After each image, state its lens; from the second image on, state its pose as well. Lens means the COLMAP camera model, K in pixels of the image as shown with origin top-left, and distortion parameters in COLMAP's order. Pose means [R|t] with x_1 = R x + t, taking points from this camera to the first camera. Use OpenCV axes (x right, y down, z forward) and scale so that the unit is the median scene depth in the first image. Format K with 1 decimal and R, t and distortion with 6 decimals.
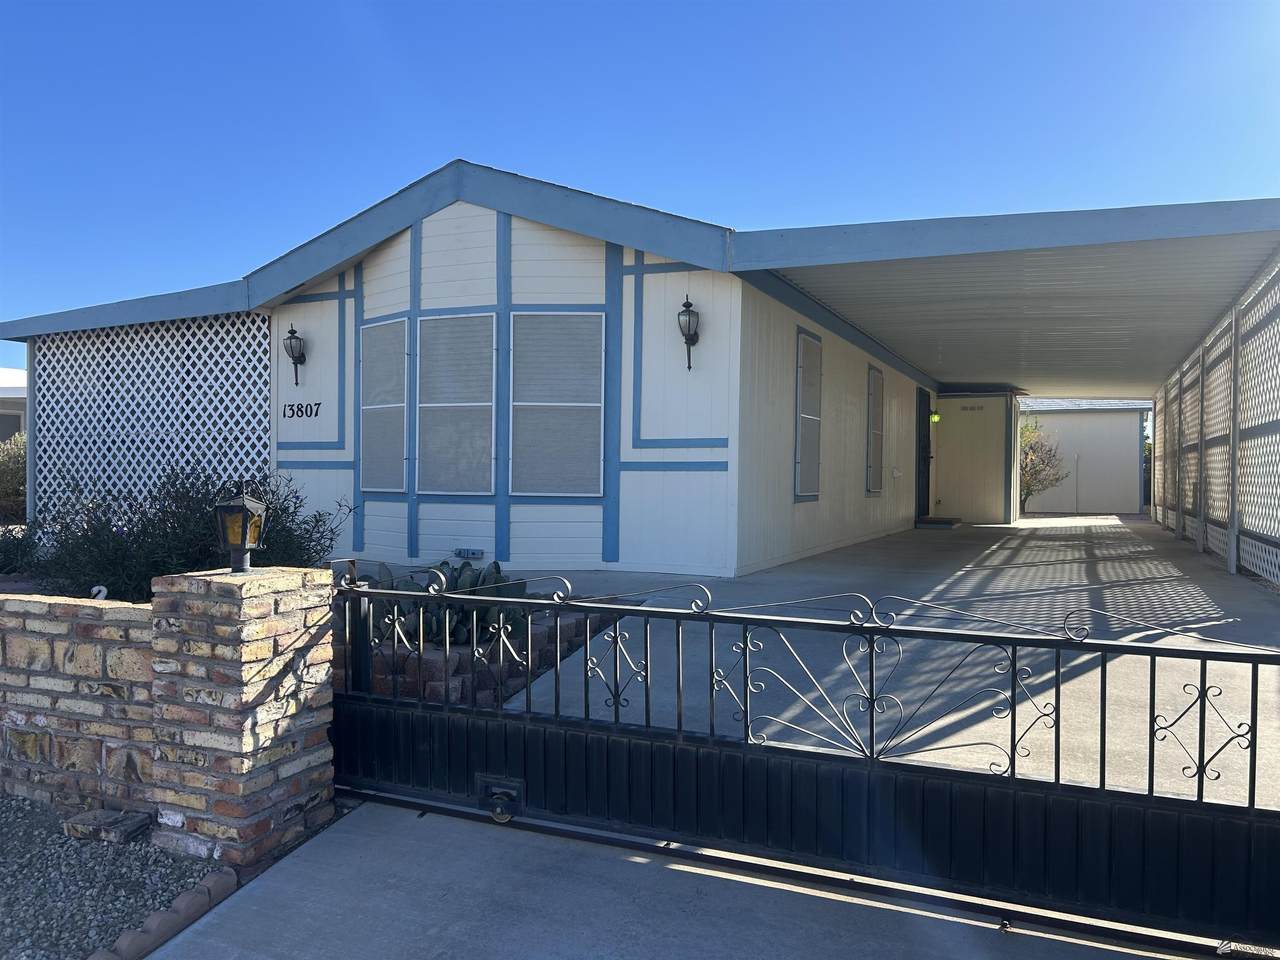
lens RADIAL K [[971.6, 0, 640.0], [0, 971.6, 480.0], [0, 0, 1]] dist [0.043786, -0.056770]
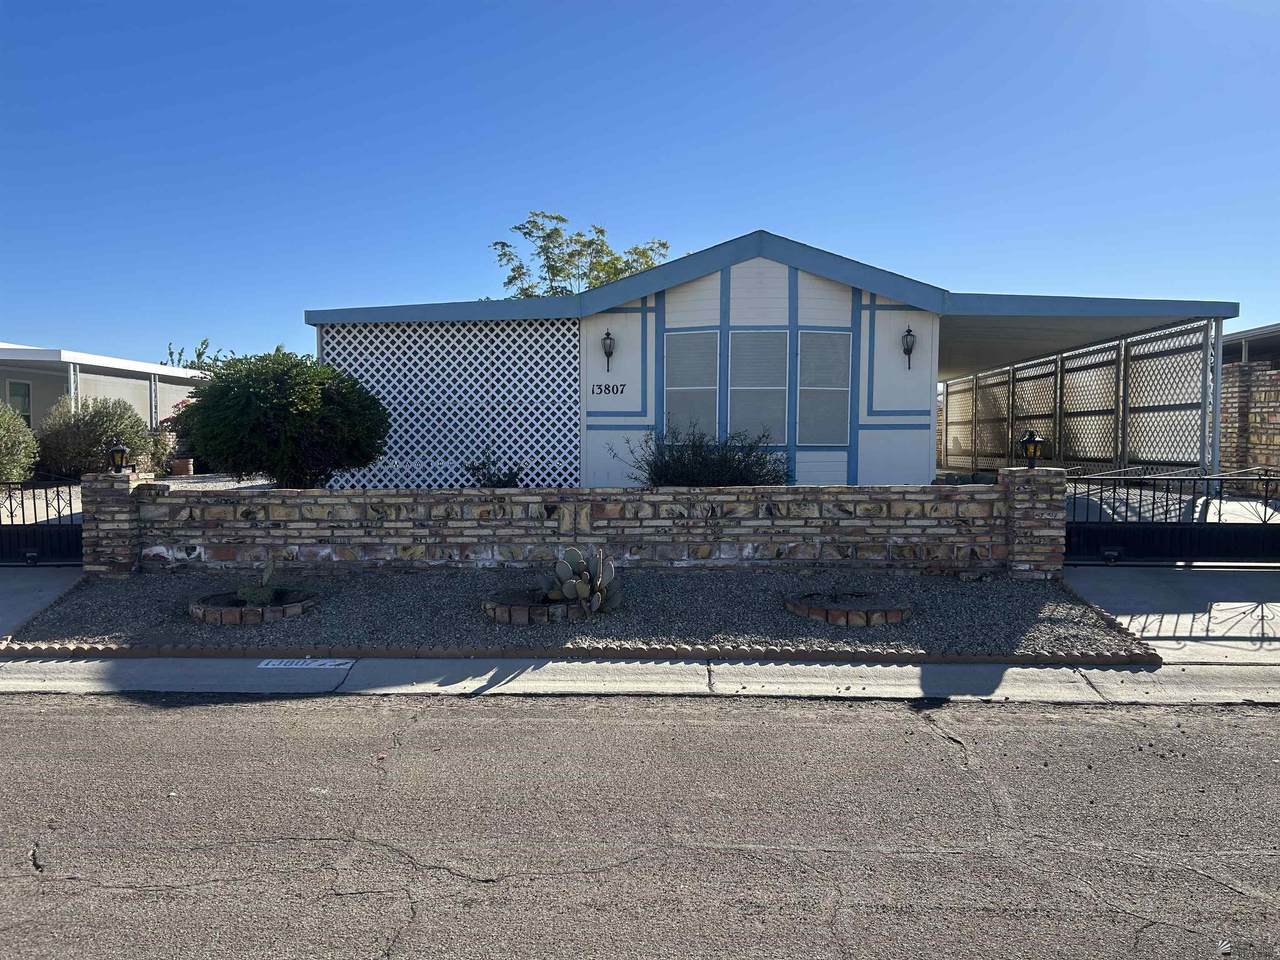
lens RADIAL K [[973.1, 0, 640.0], [0, 973.1, 480.0], [0, 0, 1]] dist [0.213238, -0.545517]
pose [[0.929378, -0.020964, 0.368534, -0.982568], [0.007708, 0.999270, 0.037405, 0.010525], [-0.369049, -0.031923, 0.928861, -0.413862]]
